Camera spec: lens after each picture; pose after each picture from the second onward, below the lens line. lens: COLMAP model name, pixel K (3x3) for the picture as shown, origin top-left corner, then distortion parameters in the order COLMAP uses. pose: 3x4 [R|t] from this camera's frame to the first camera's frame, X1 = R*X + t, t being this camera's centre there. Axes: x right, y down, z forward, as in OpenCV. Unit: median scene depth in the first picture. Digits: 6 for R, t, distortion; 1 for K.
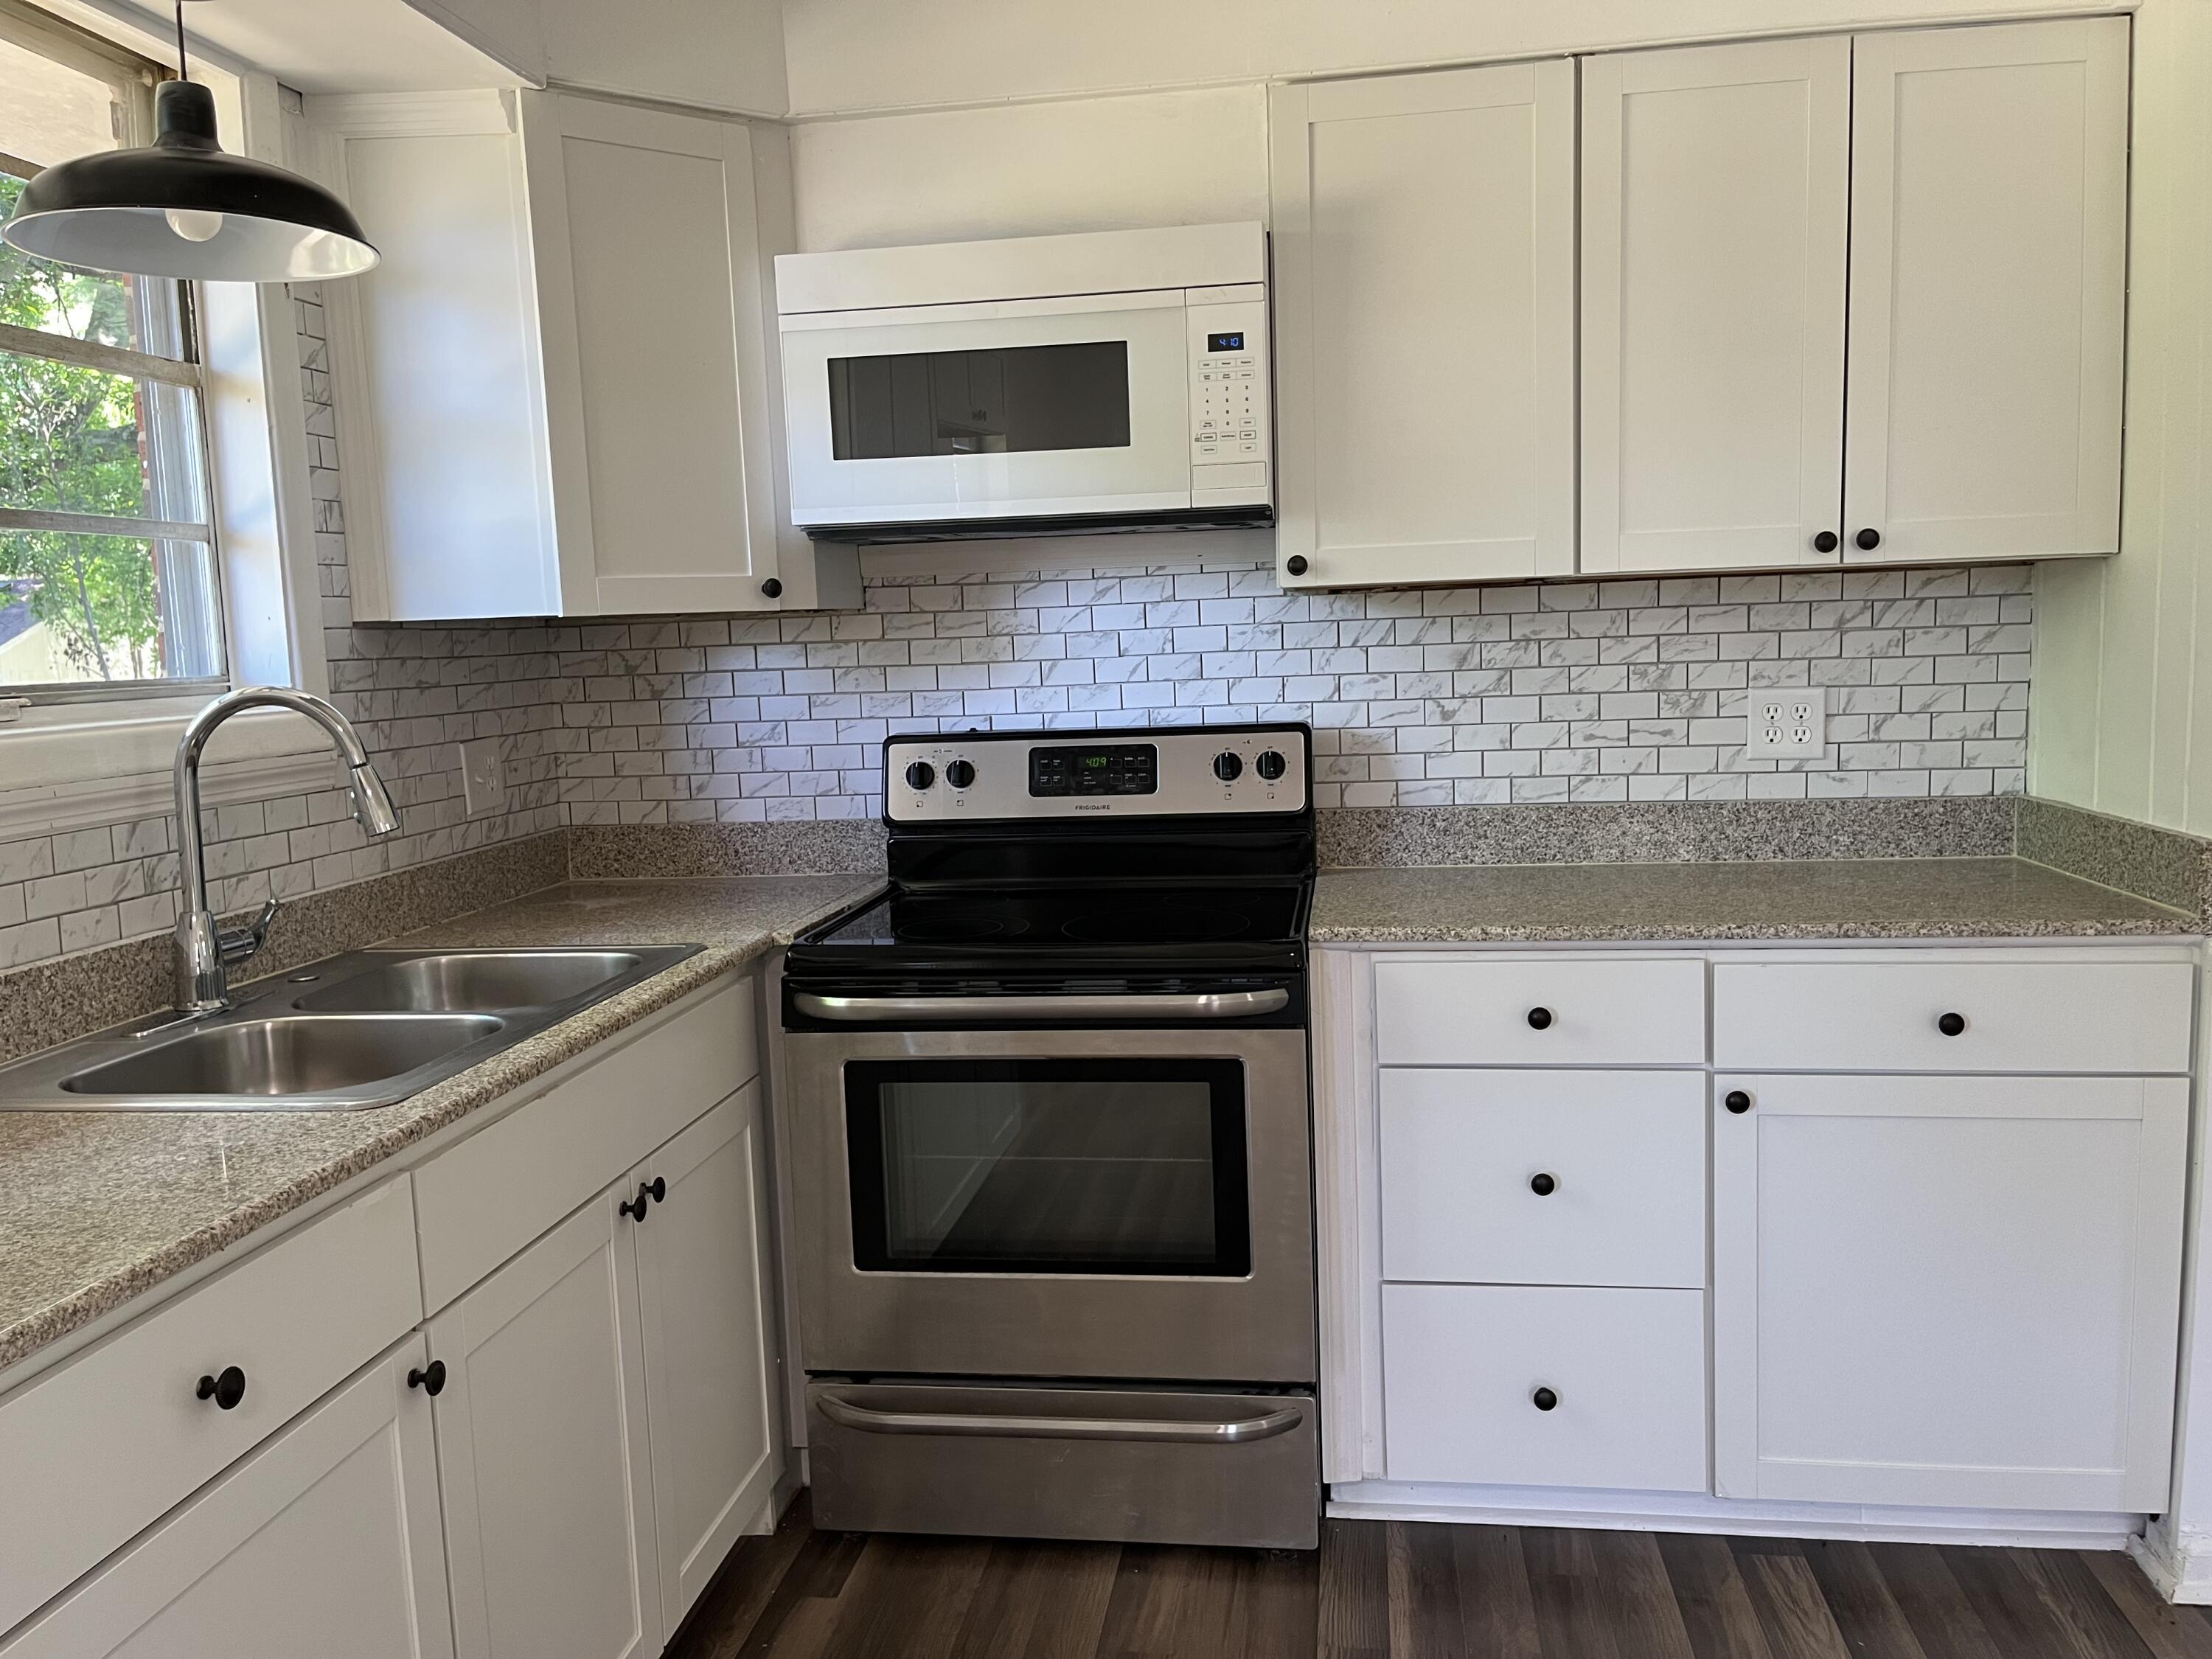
lens RADIAL K [[1695.3, 0, 1112.9], [0, 1695.3, 828.0], [0, 0, 1]] dist [0.066002, -0.089132]
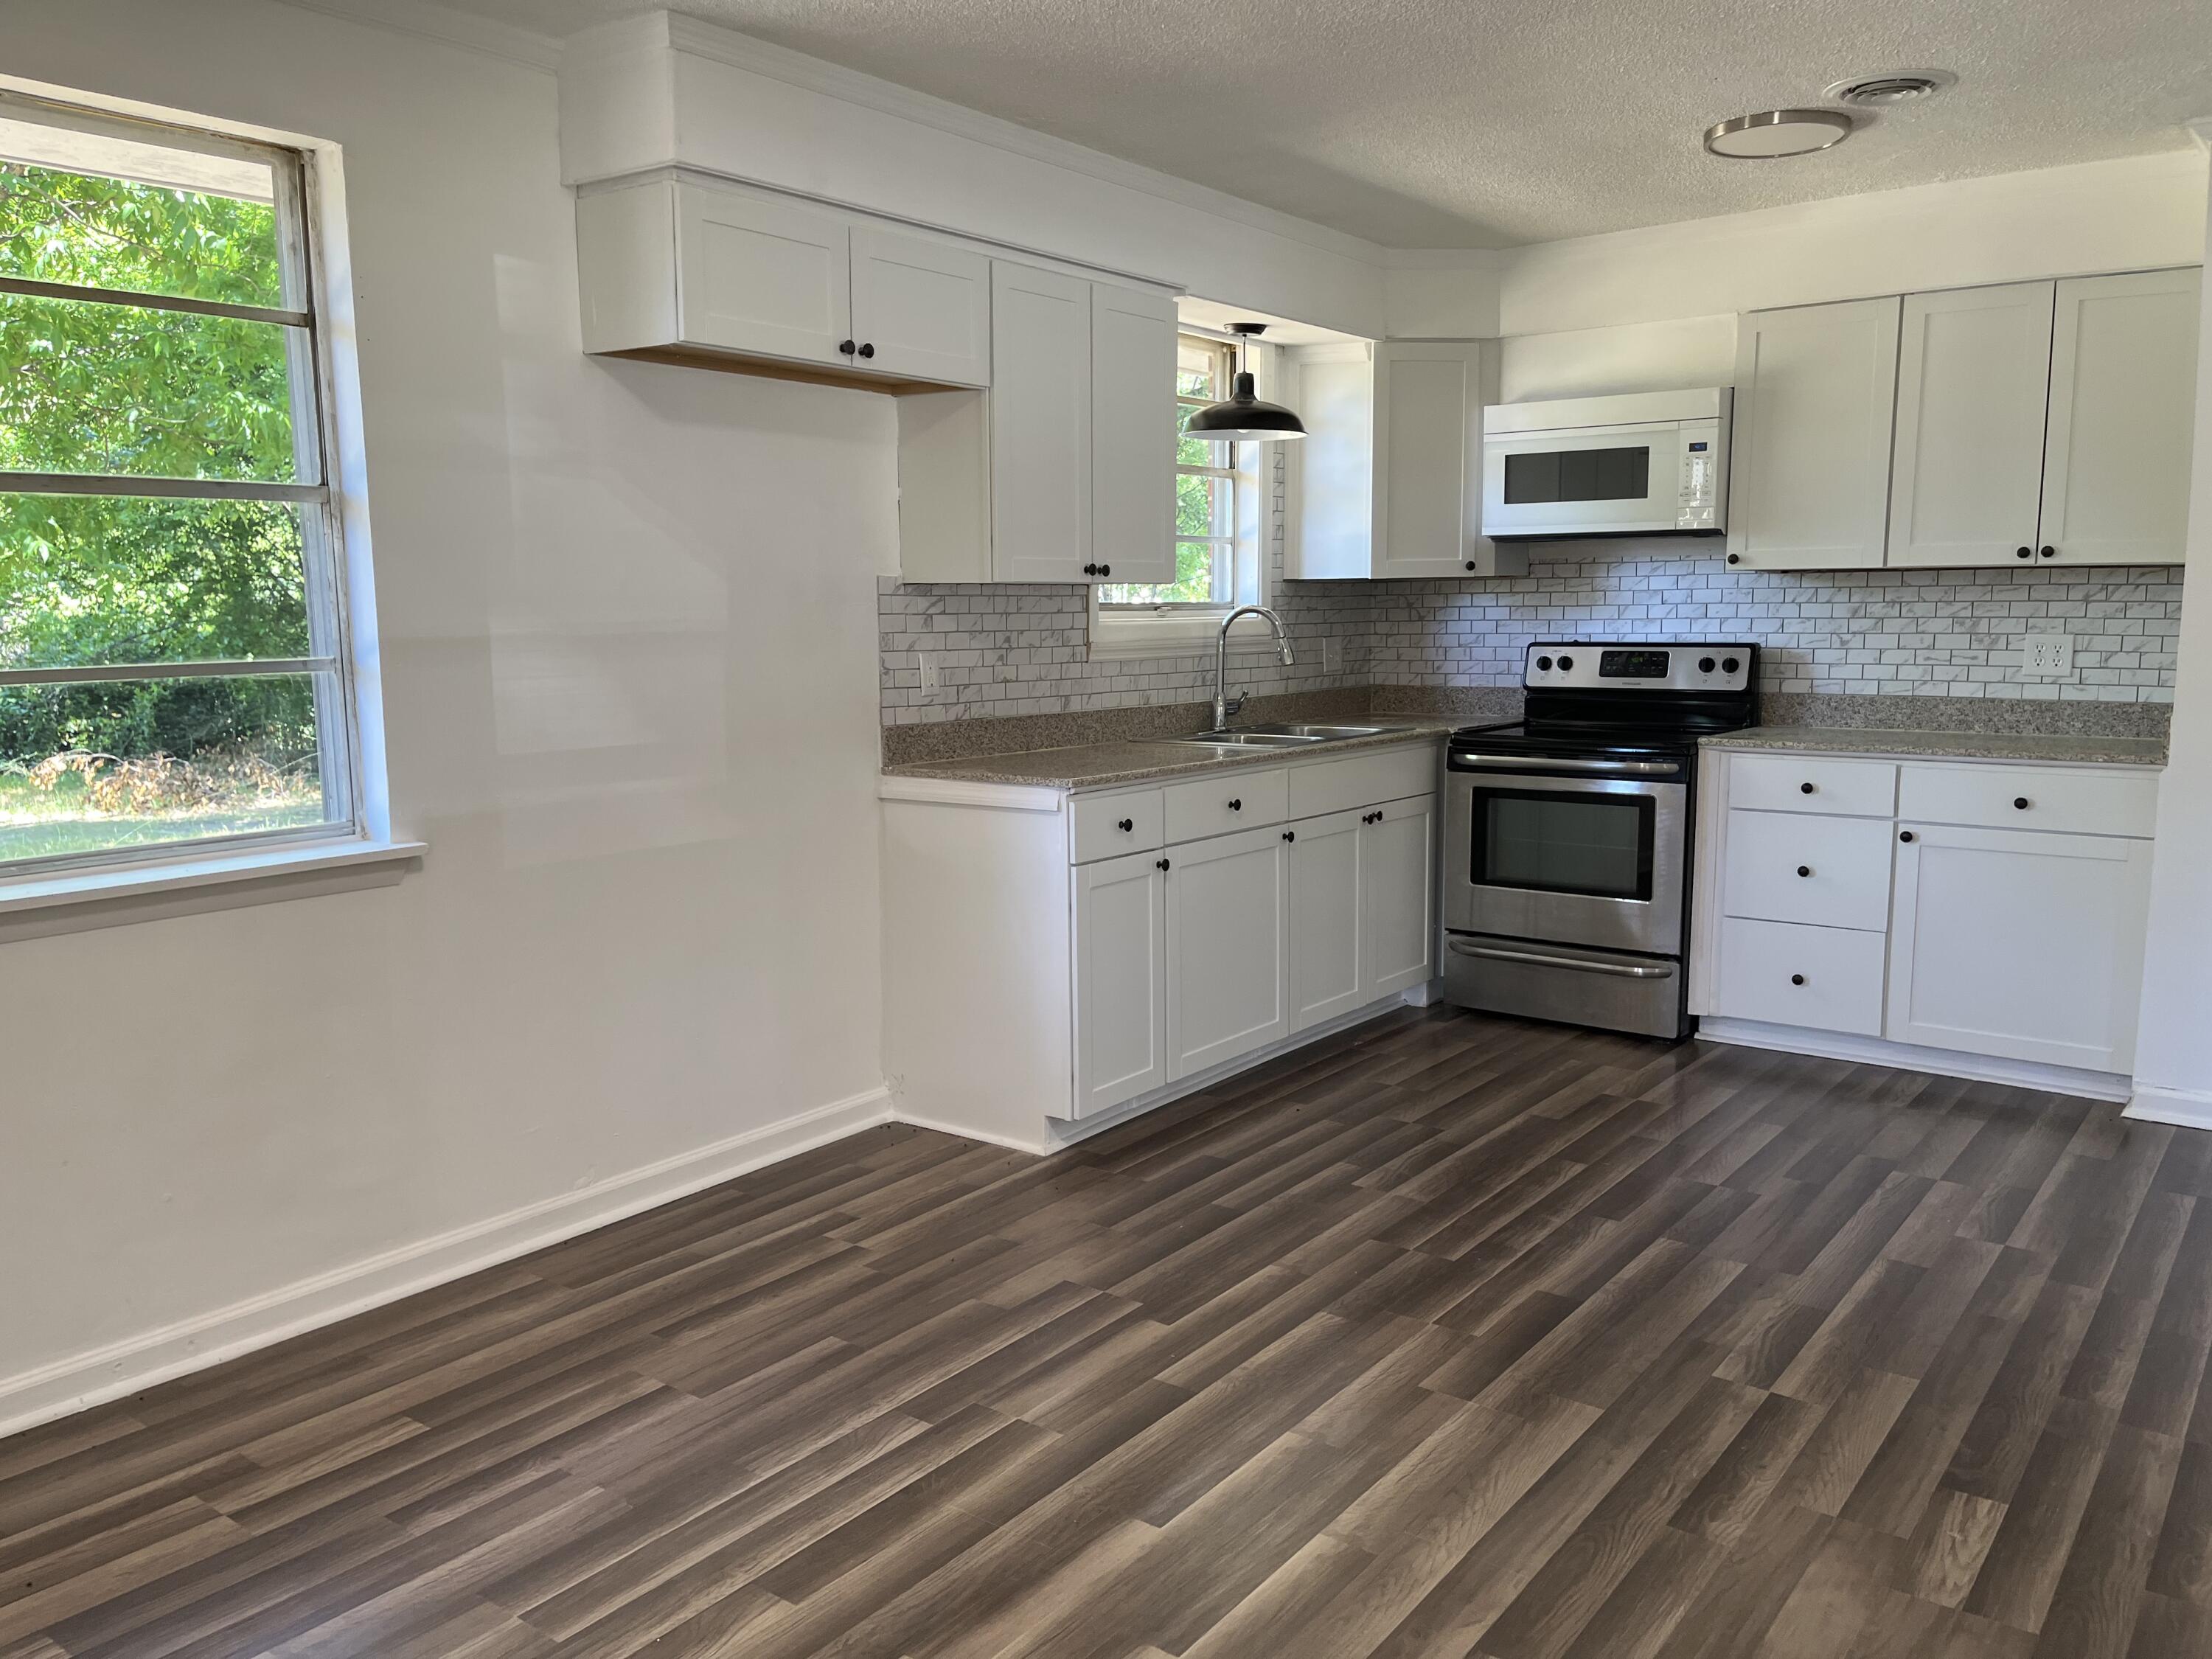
lens RADIAL K [[1695.3, 0, 1114.6], [0, 1695.3, 844.1], [0, 0, 1]] dist [0.066002, -0.089132]
pose [[0.876192, 0.098156, -0.471861, 0.448776], [-0.079162, 0.995055, 0.059994, 0.109688], [0.475416, -0.015213, 0.879630, -1.073108]]
